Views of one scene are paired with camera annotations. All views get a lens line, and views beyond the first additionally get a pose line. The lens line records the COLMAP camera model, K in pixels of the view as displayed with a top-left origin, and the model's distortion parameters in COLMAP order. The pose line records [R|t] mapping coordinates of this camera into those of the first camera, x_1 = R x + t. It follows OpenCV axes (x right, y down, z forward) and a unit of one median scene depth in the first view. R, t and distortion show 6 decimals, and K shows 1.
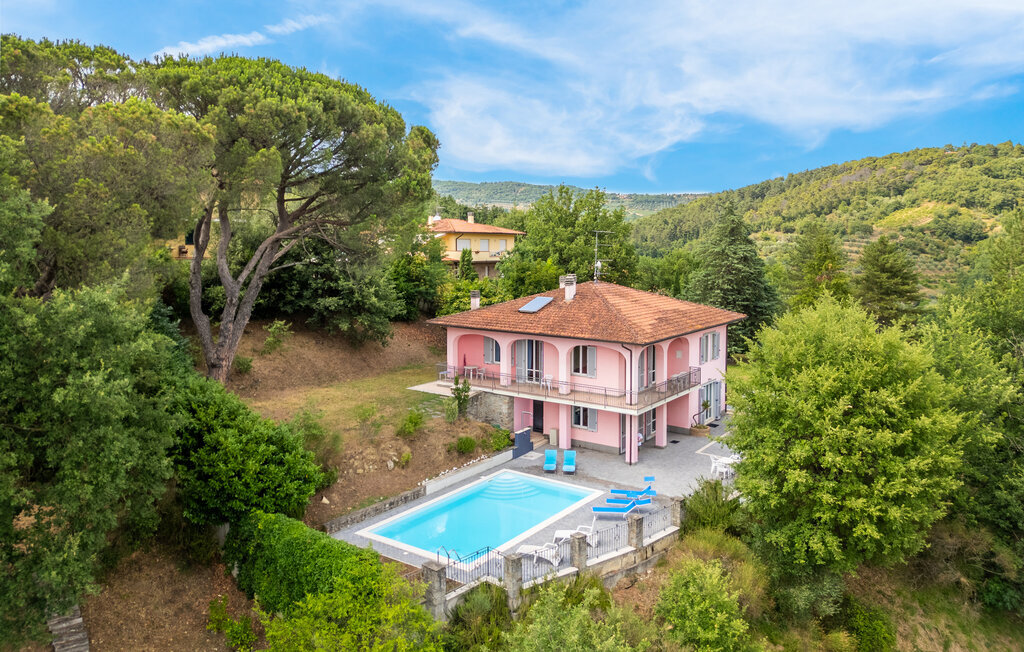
lens RADIAL K [[700.5, 0, 533.1], [0, 700.5, 323.4], [0, 0, 1]] dist [0.080062, -0.088913]
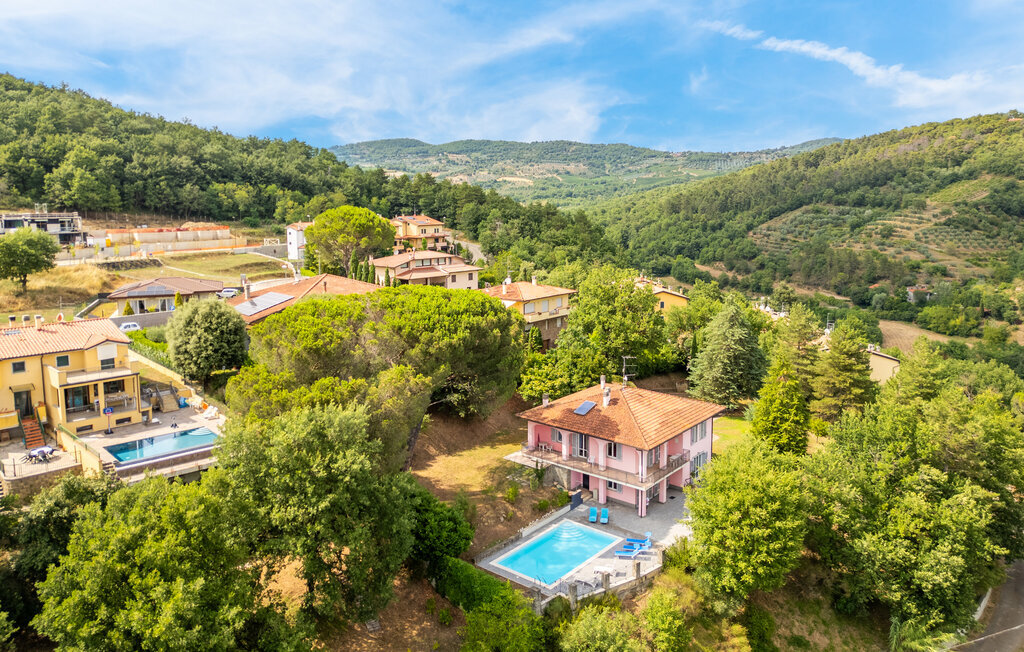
lens RADIAL K [[700.5, 0, 533.1], [0, 700.5, 323.4], [0, 0, 1]] dist [0.080062, -0.088913]
pose [[0.997432, 0.005432, -0.071413, -0.000502], [-0.001118, 0.998179, 0.060317, -0.342134], [0.071611, -0.060083, 0.995621, -0.626437]]
